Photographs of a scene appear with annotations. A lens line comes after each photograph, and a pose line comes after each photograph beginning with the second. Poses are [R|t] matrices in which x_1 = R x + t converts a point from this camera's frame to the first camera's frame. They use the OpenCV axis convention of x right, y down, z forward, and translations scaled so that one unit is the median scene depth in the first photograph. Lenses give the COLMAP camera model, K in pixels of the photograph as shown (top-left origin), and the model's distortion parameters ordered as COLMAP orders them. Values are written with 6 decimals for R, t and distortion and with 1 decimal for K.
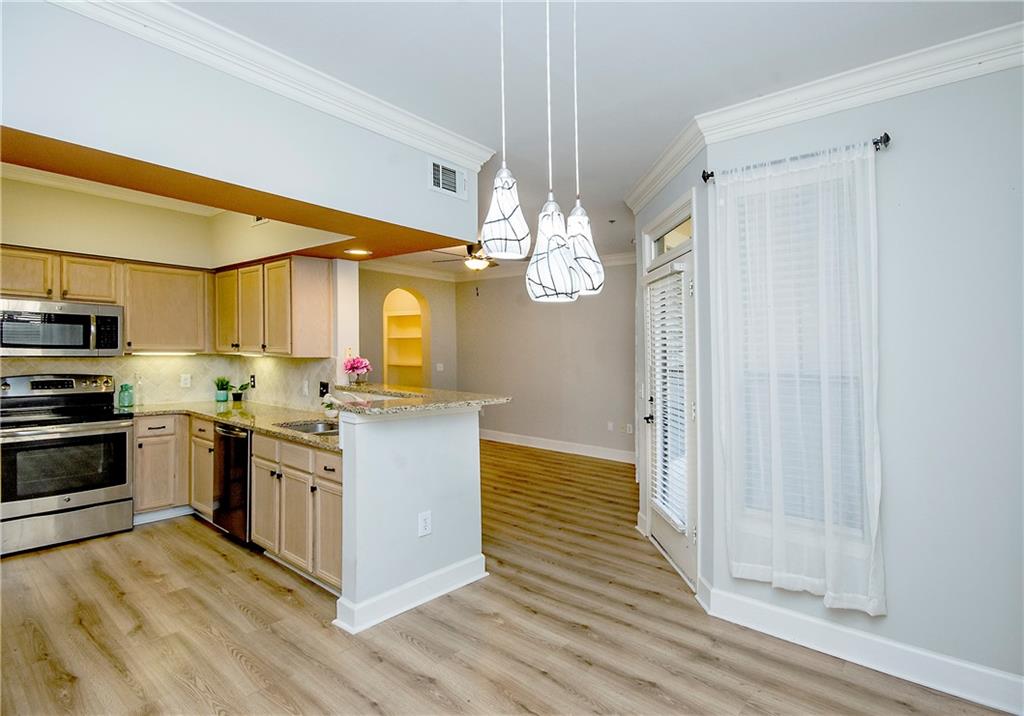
lens RADIAL K [[397.2, 0, 512.4], [0, 397.2, 339.3], [0, 0, 1]] dist [-0.000902, -0.000713]
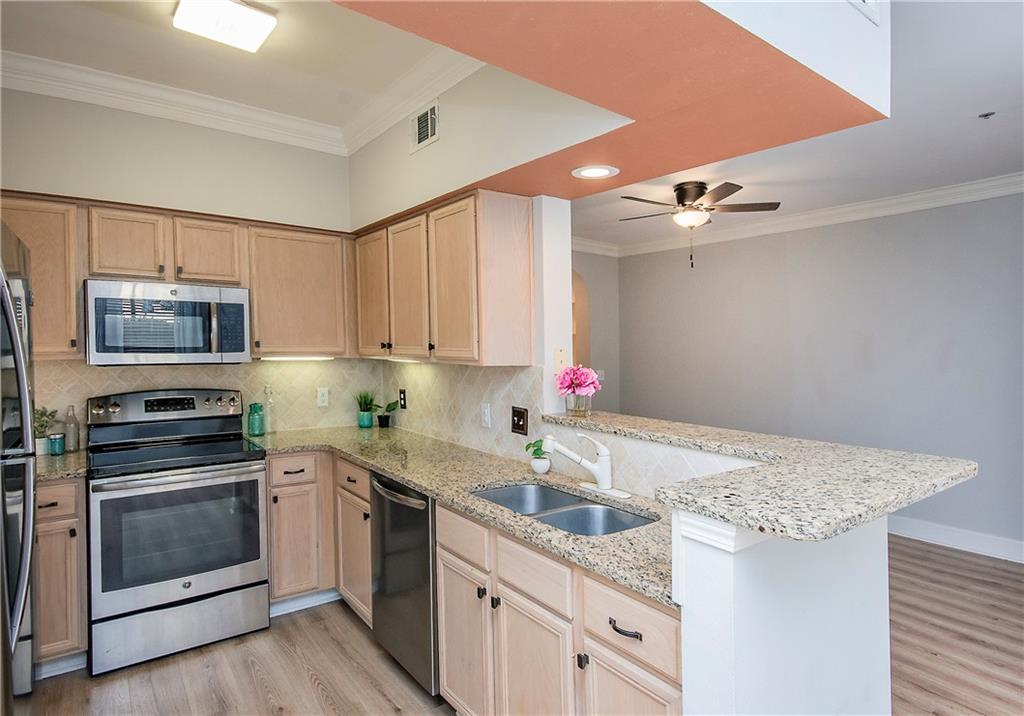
lens RADIAL K [[568.6, 0, 512.0], [0, 568.6, 358.0], [0, 0, 1]] dist [0.002619, 0.000966]
pose [[0.940139, 0.002480, -0.340783, -0.217522], [0.011335, 0.999193, 0.038542, 0.001029], [0.340604, -0.040097, 0.939352, 0.225598]]
